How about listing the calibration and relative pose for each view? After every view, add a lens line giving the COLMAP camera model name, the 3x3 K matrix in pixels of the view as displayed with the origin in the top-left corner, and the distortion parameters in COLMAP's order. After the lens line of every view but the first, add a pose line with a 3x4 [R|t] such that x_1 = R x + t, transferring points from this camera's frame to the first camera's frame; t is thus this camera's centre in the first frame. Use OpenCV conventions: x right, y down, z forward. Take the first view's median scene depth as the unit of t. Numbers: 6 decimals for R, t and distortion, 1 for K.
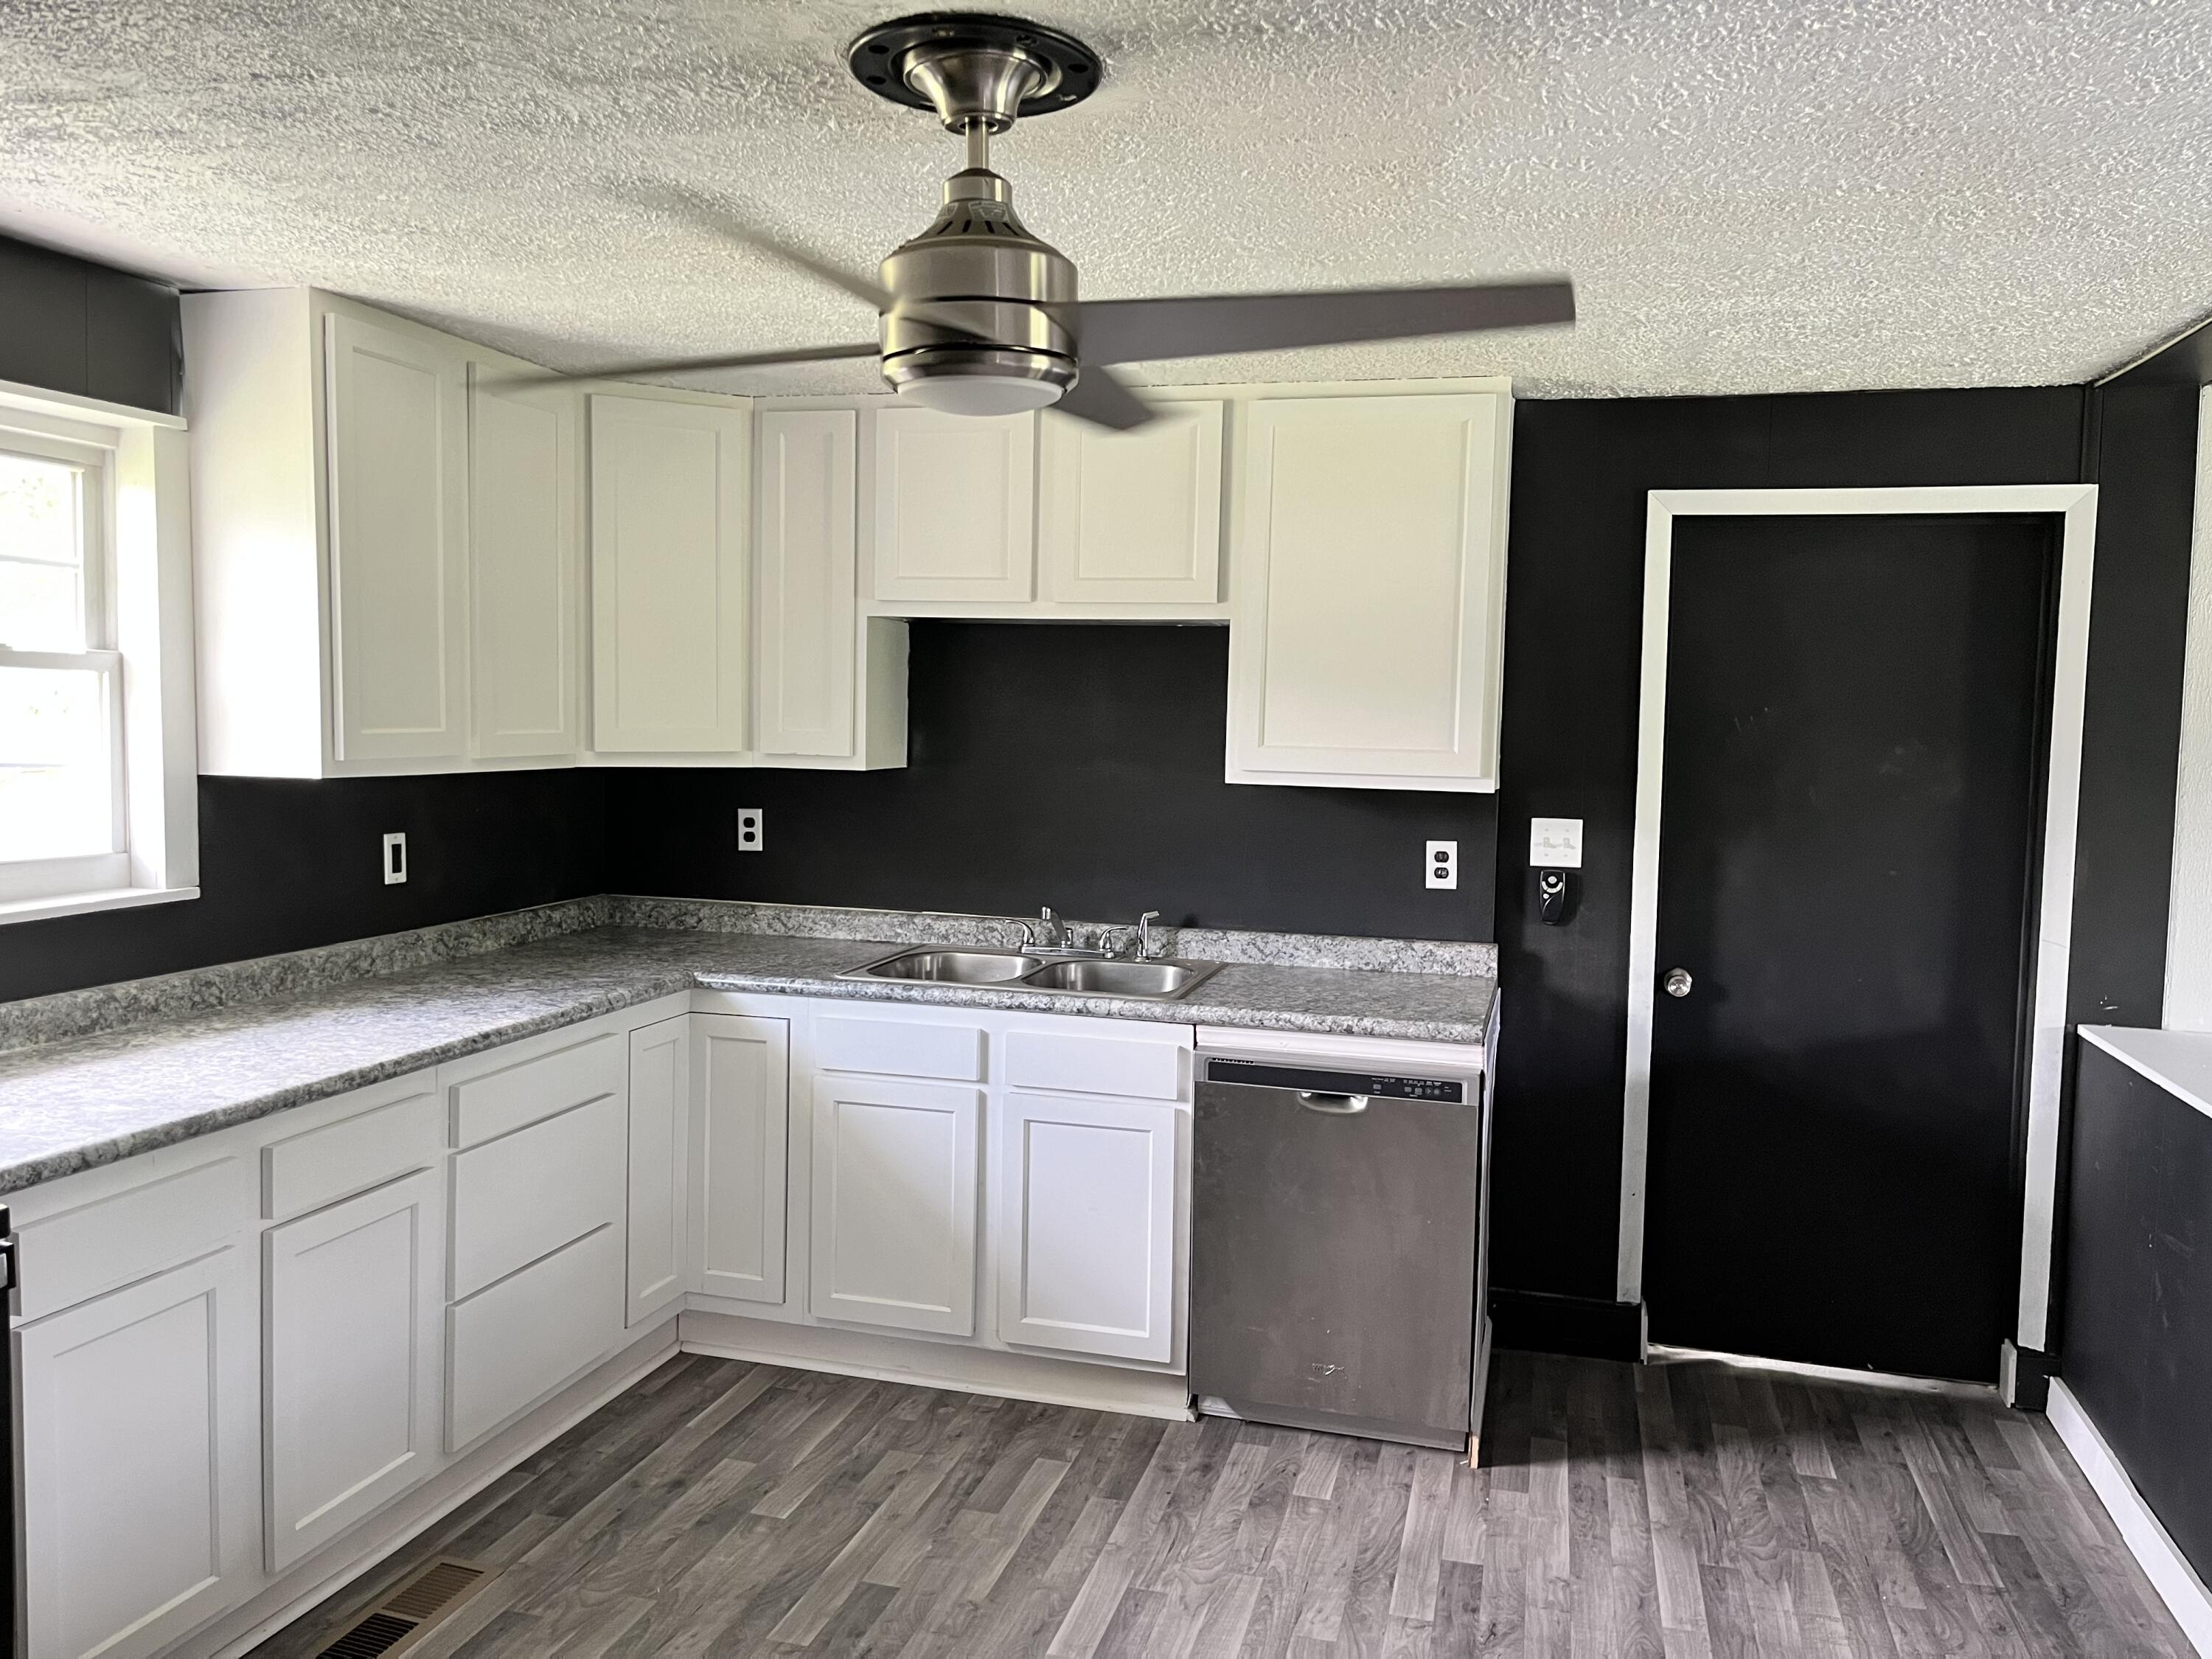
lens RADIAL K [[1673.9, 0, 1108.6], [0, 1673.9, 814.5], [0, 0, 1]] dist [0.073459, -0.084140]
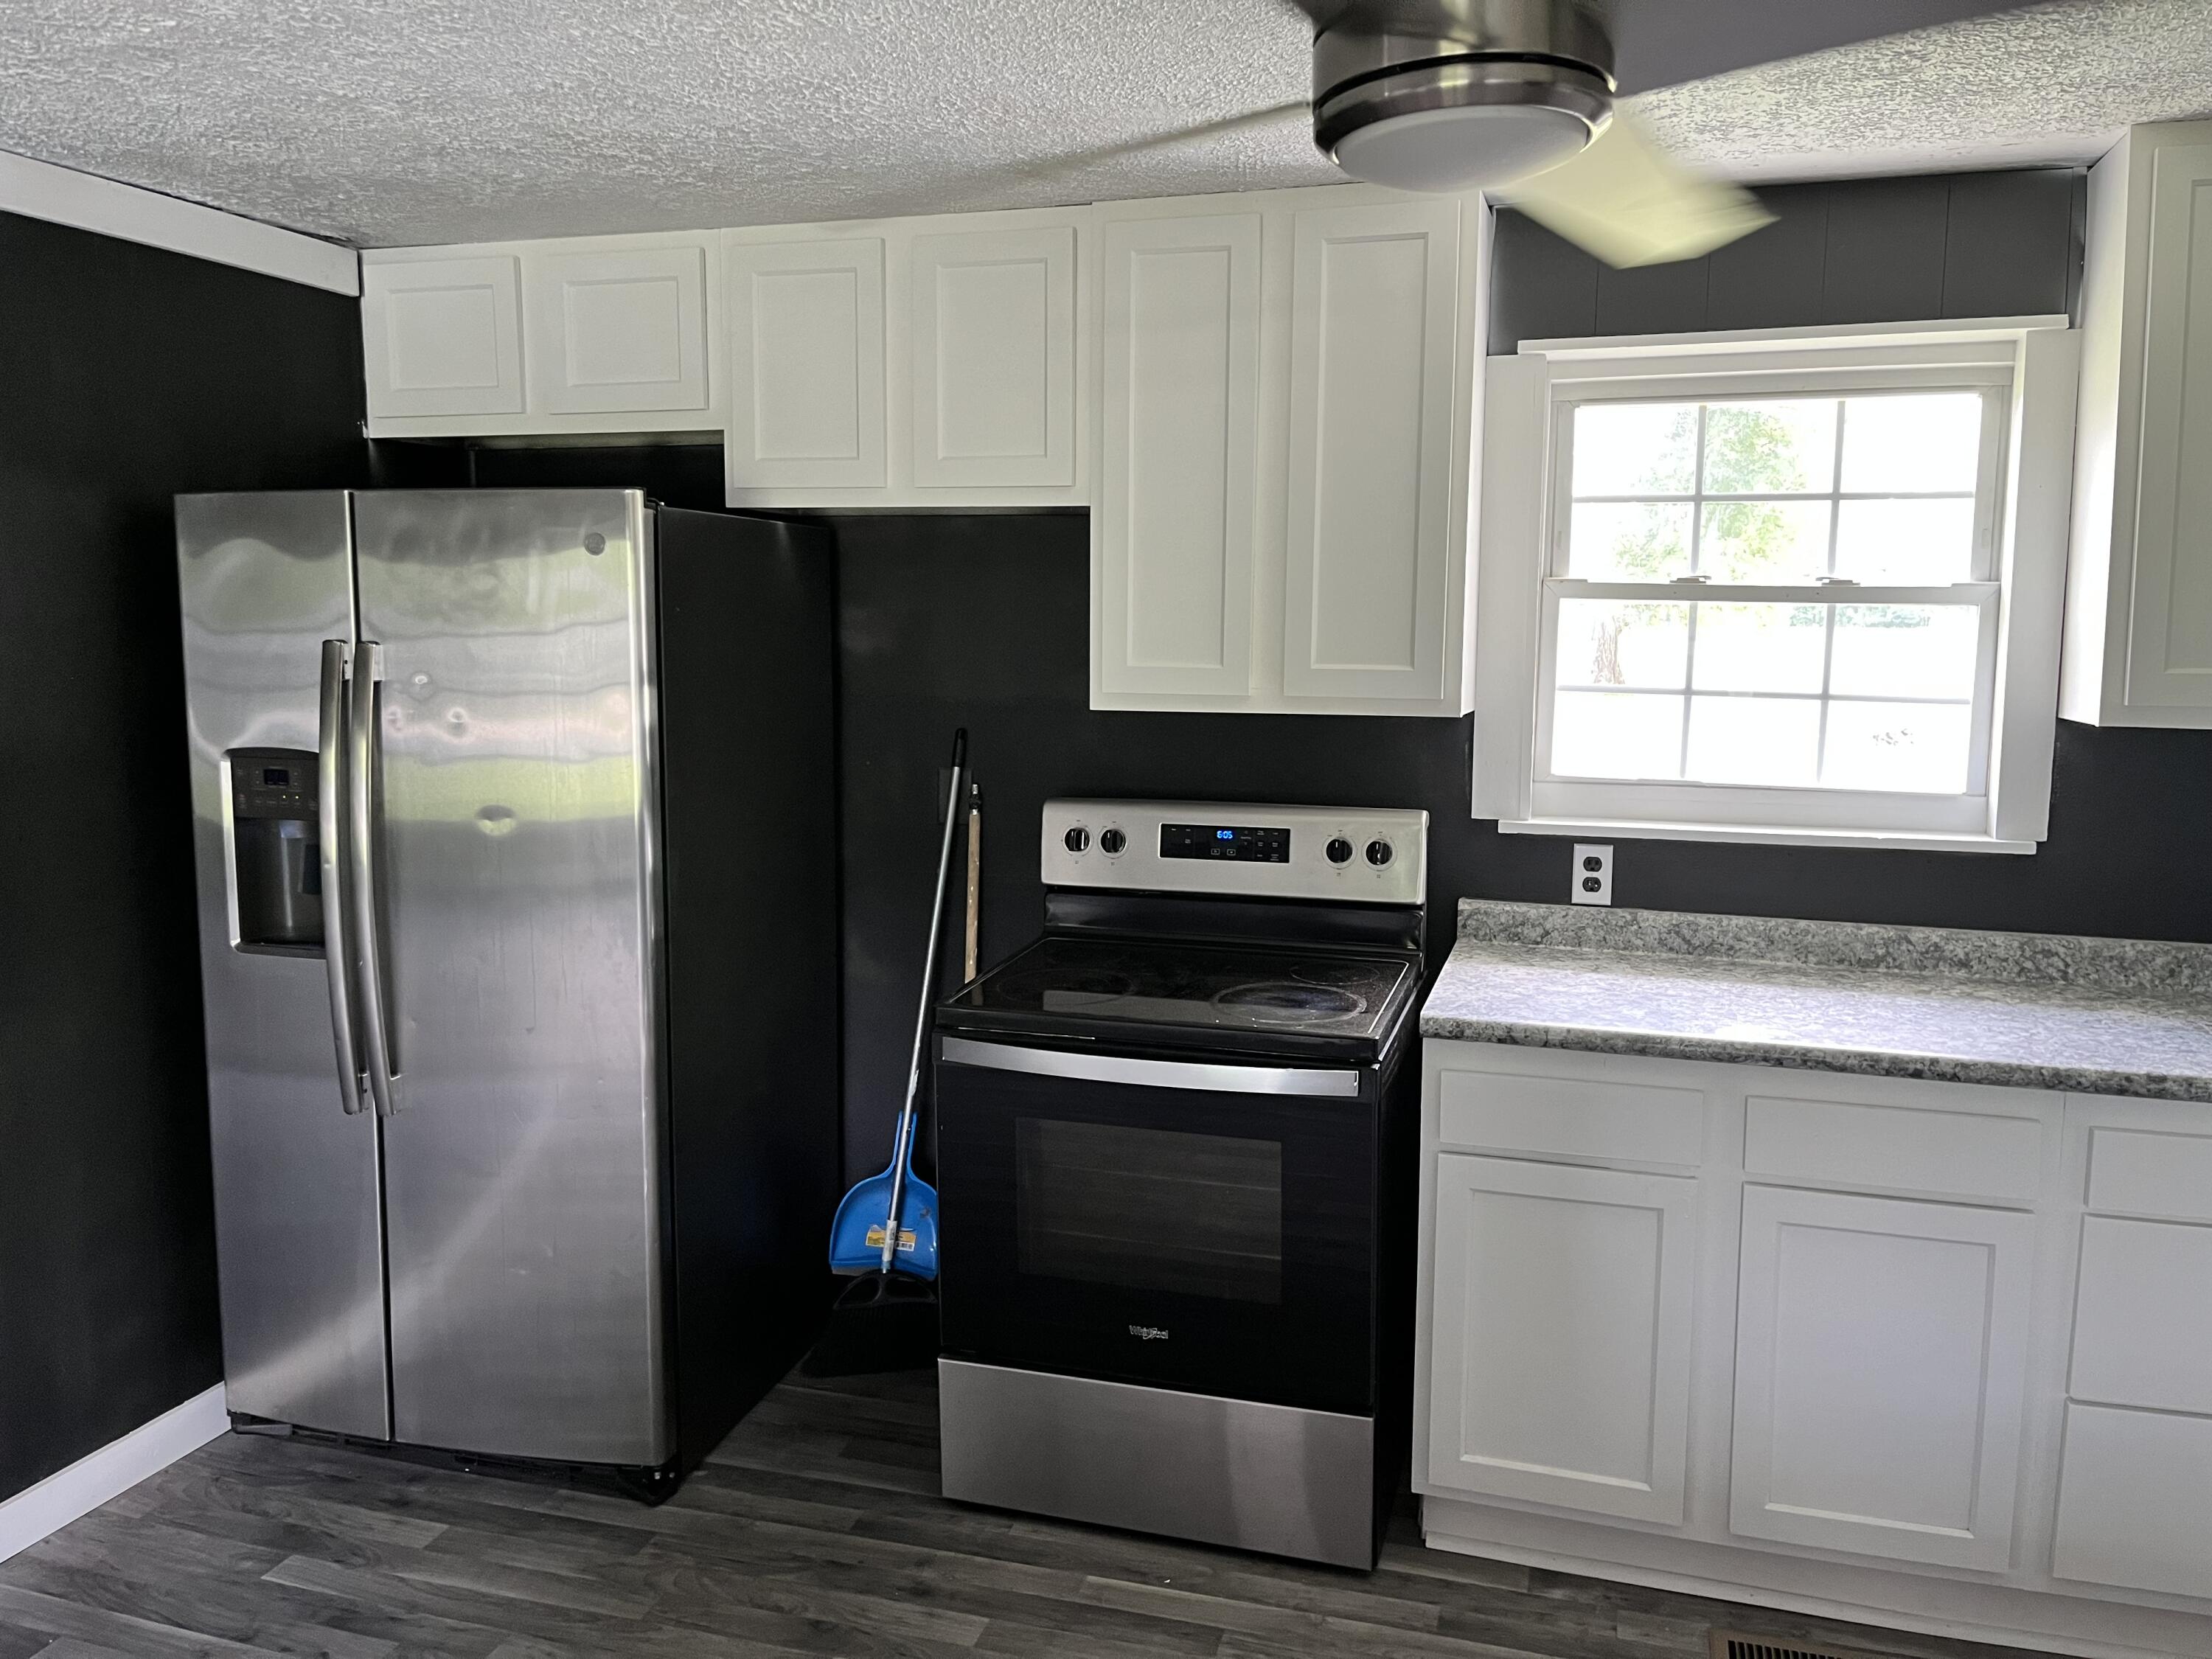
lens RADIAL K [[1673.9, 0, 1108.6], [0, 1673.9, 814.5], [0, 0, 1]] dist [0.073459, -0.084140]
pose [[-0.025487, 0.096788, -0.994979, 0.338160], [-0.068833, 0.992770, 0.098336, -0.024313], [0.997303, 0.070994, -0.018641, 0.482309]]
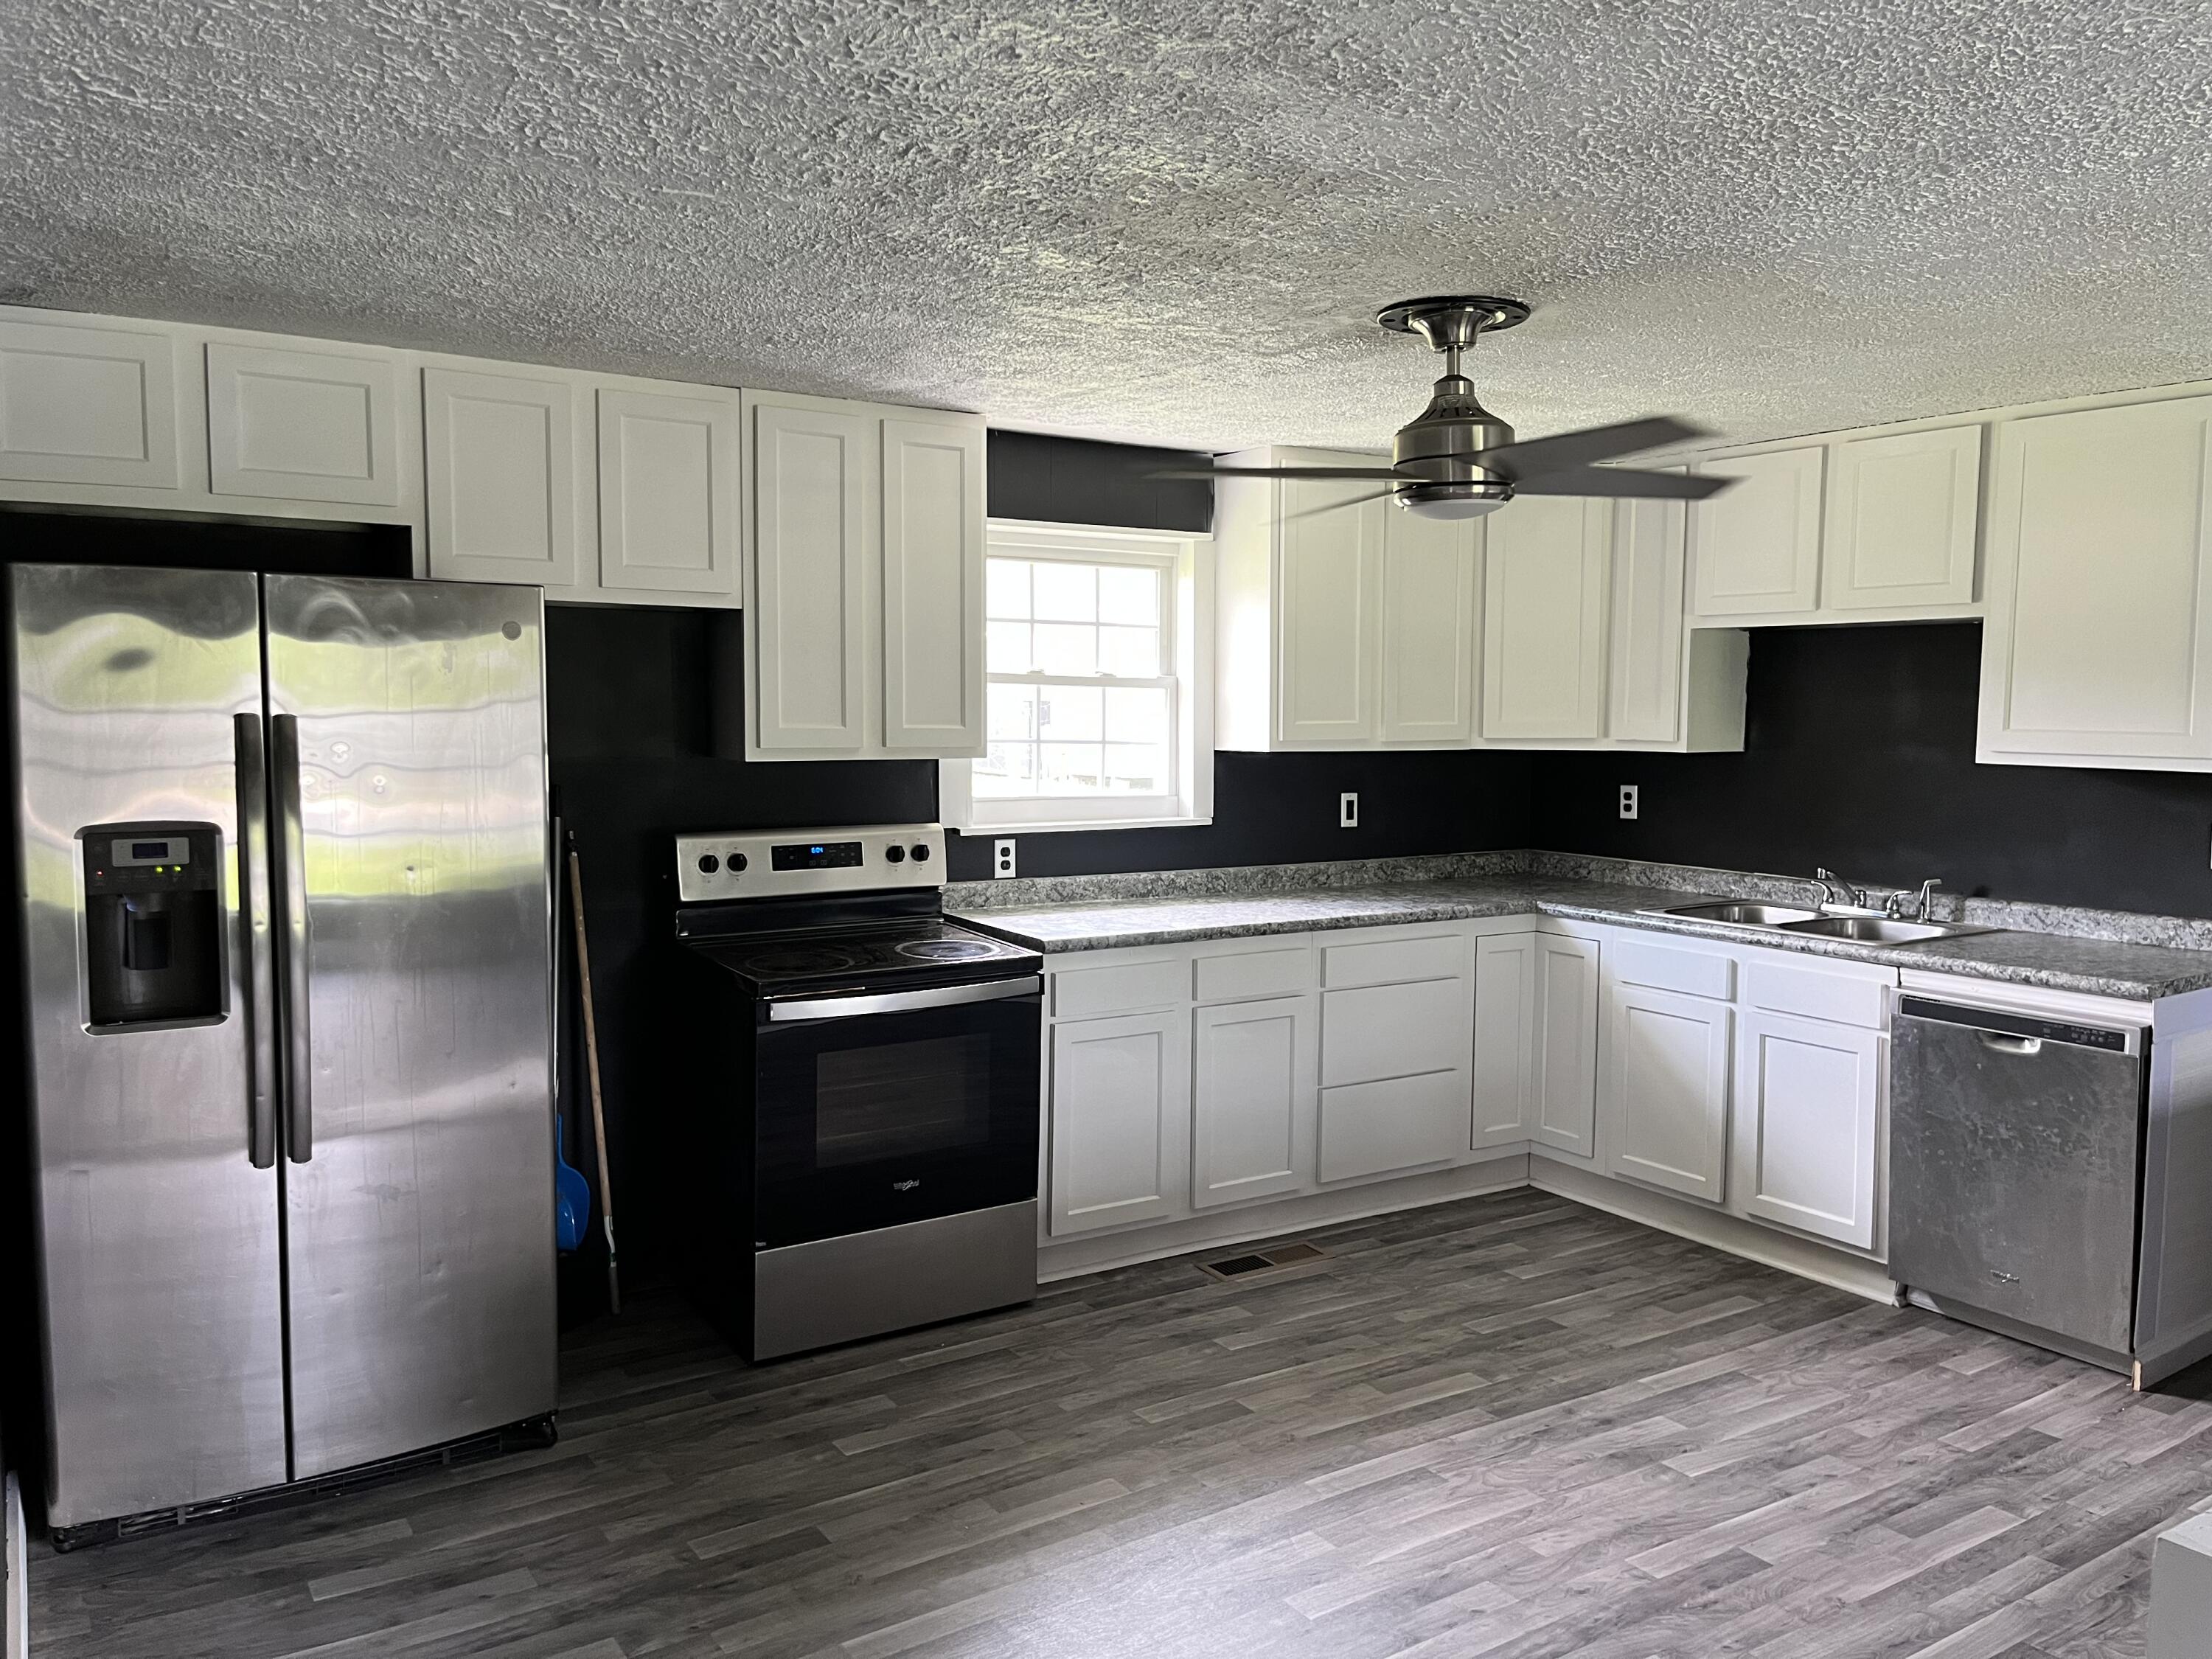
lens RADIAL K [[1673.9, 0, 1108.6], [0, 1673.9, 814.5], [0, 0, 1]] dist [0.073459, -0.084140]
pose [[0.747974, 0.028521, -0.663115, 0.428331], [-0.032123, 0.999461, 0.006754, 0.029003], [0.662950, 0.016249, 0.748487, -0.259742]]
